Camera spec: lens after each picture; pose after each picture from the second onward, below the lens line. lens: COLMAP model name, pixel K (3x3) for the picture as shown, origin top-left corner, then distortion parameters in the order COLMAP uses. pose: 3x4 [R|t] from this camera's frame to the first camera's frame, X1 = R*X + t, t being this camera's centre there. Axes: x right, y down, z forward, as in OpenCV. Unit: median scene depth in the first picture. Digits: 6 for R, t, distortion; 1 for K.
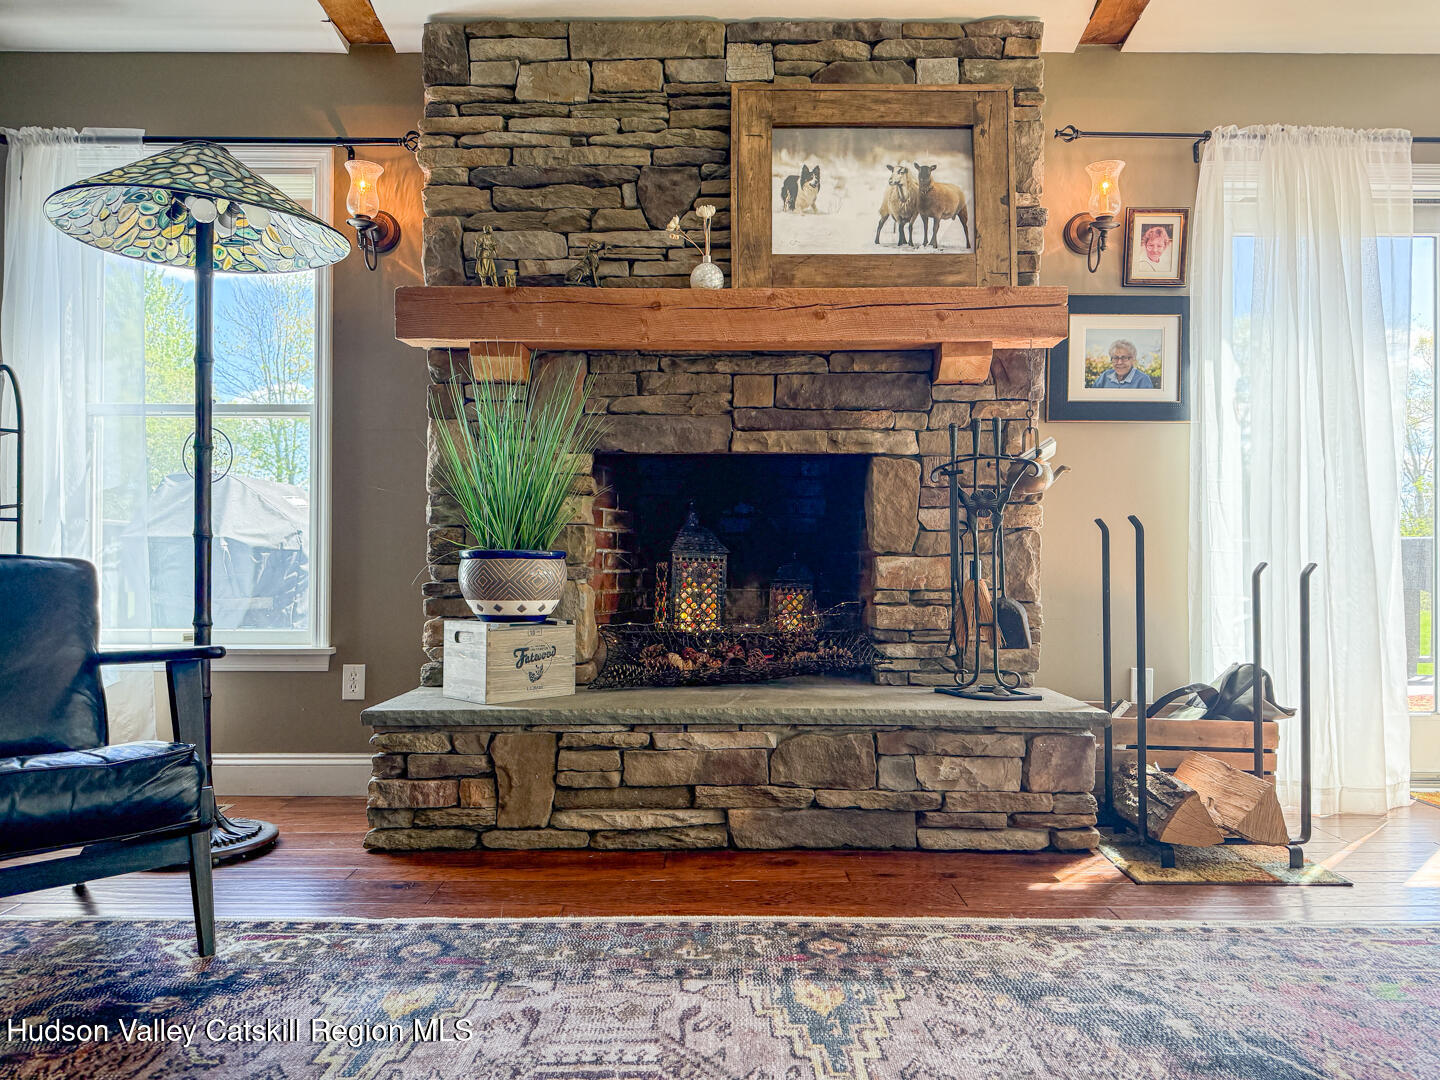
lens RADIAL K [[1017.8, 0, 708.2], [0, 1017.8, 553.2], [0, 0, 1]] dist [0.046931, -0.049603]
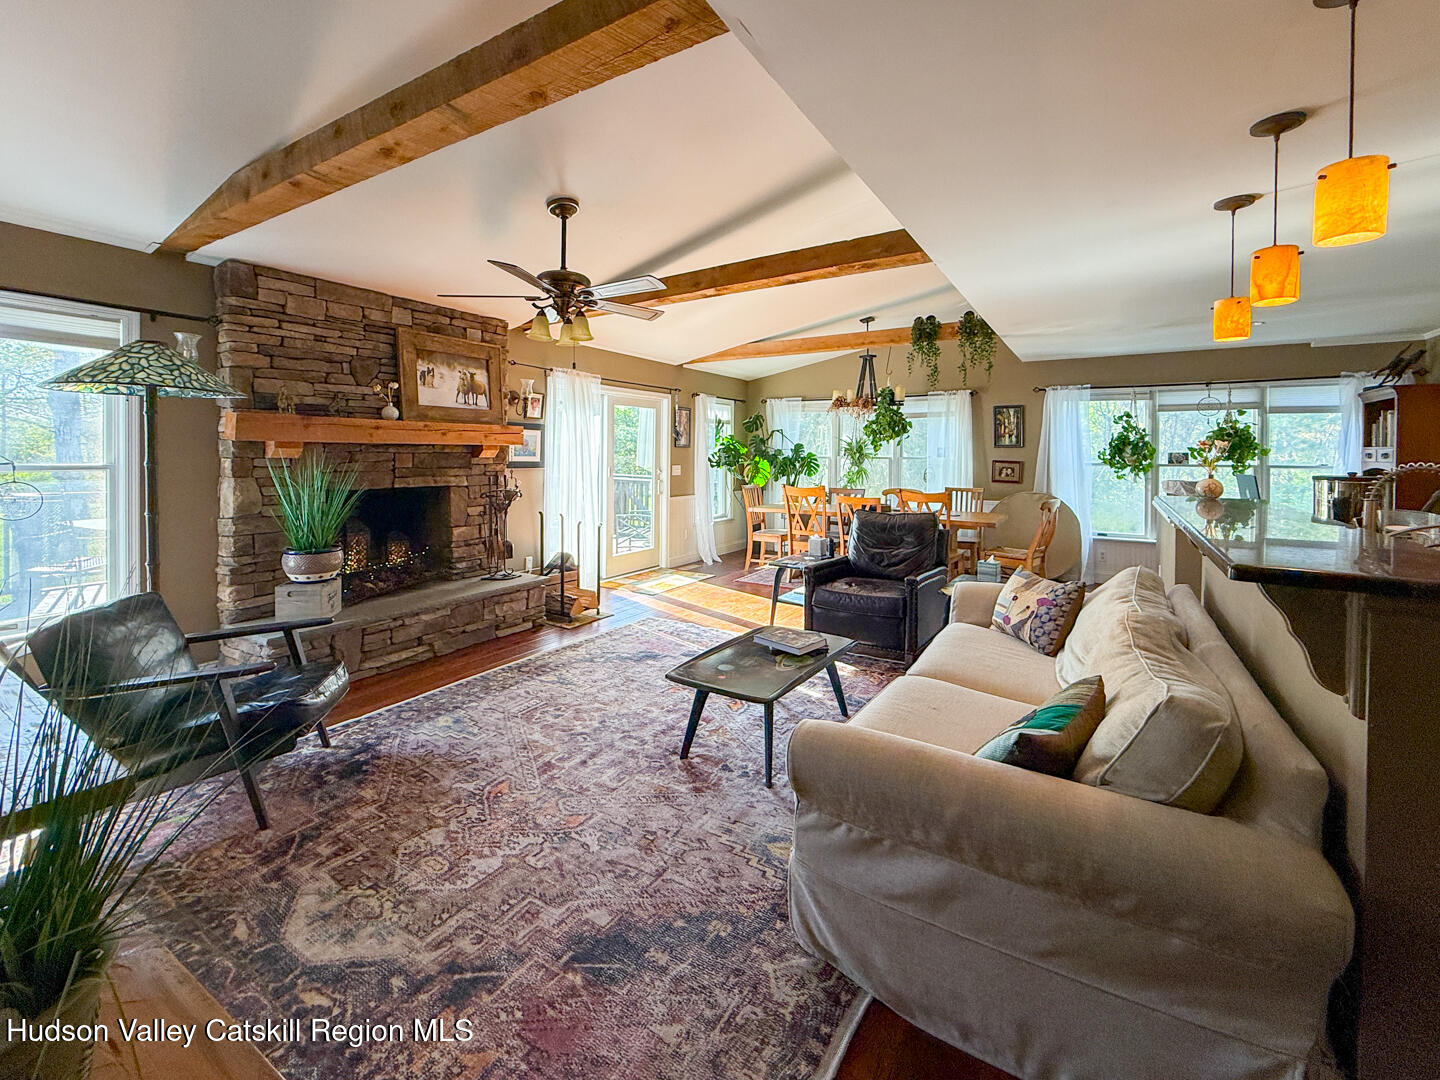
lens RADIAL K [[612.2, 0, 718.0], [0, 612.2, 459.1], [0, 0, 1]] dist [0.004383, 0.000270]
pose [[0.529789, -0.005947, 0.848109, -0.753527], [-0.012809, 0.999805, 0.015013, -0.195611], [-0.848033, -0.018817, 0.529609, -0.322217]]
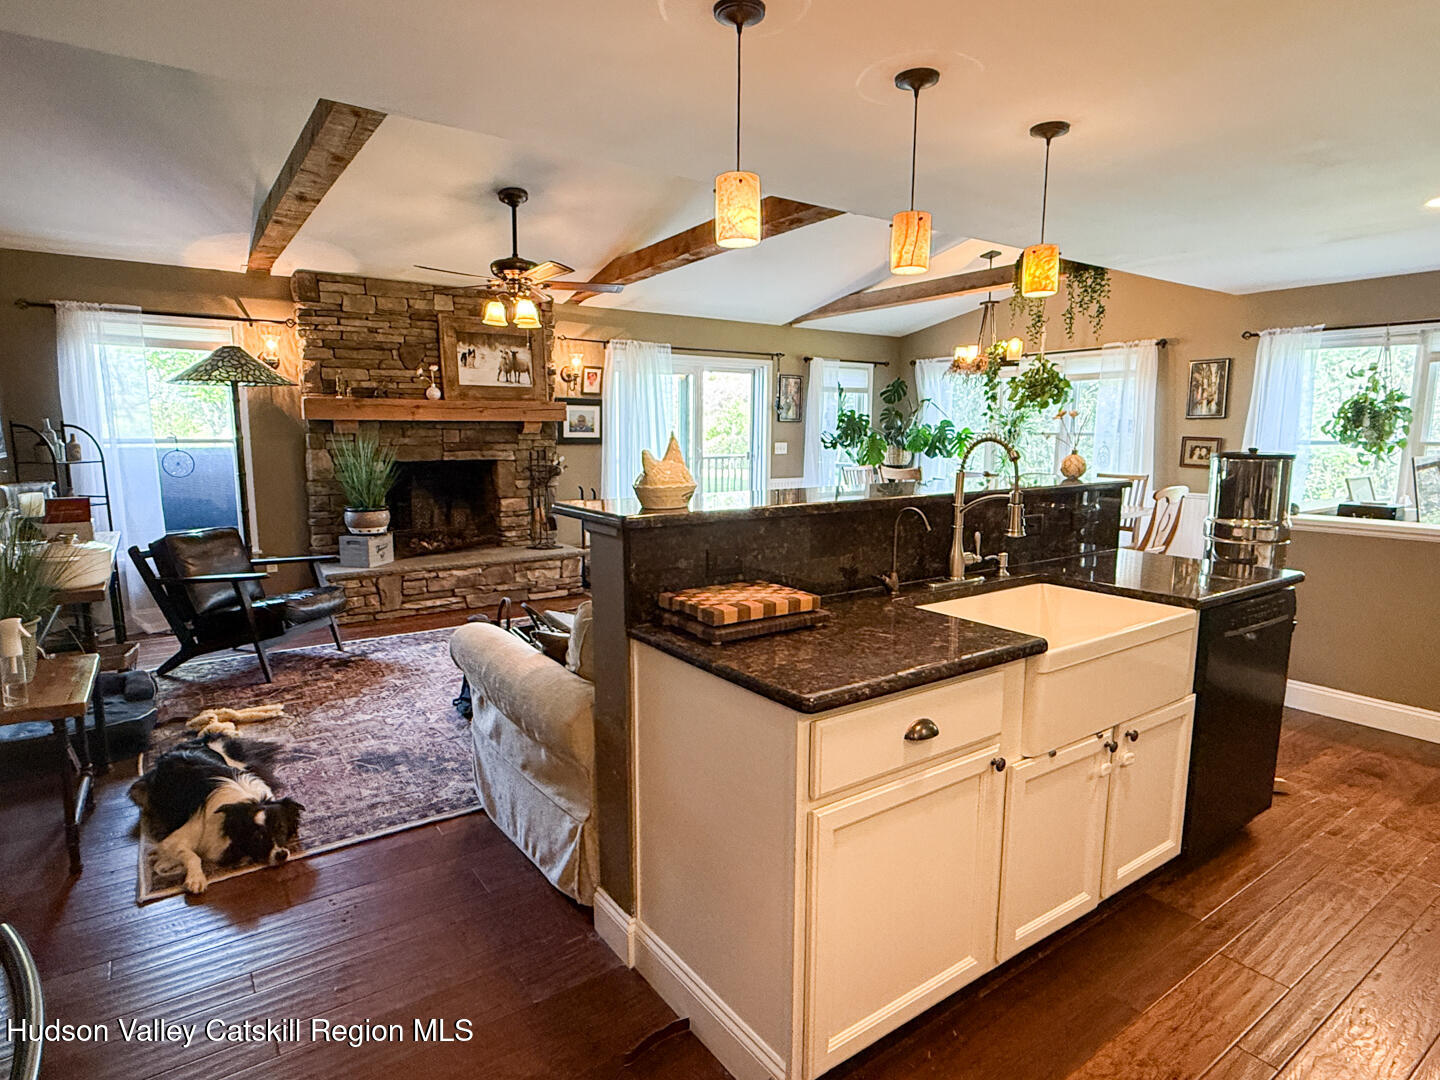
lens RADIAL K [[790.7, 0, 712.9], [0, 790.7, 534.6], [0, 0, 1]] dist [0.002762, -0.003204]
pose [[0.818463, -0.075337, 0.569598, -0.567689], [-0.006250, 0.990140, 0.139940, -0.199236], [-0.574525, -0.118095, 0.809923, -1.004866]]
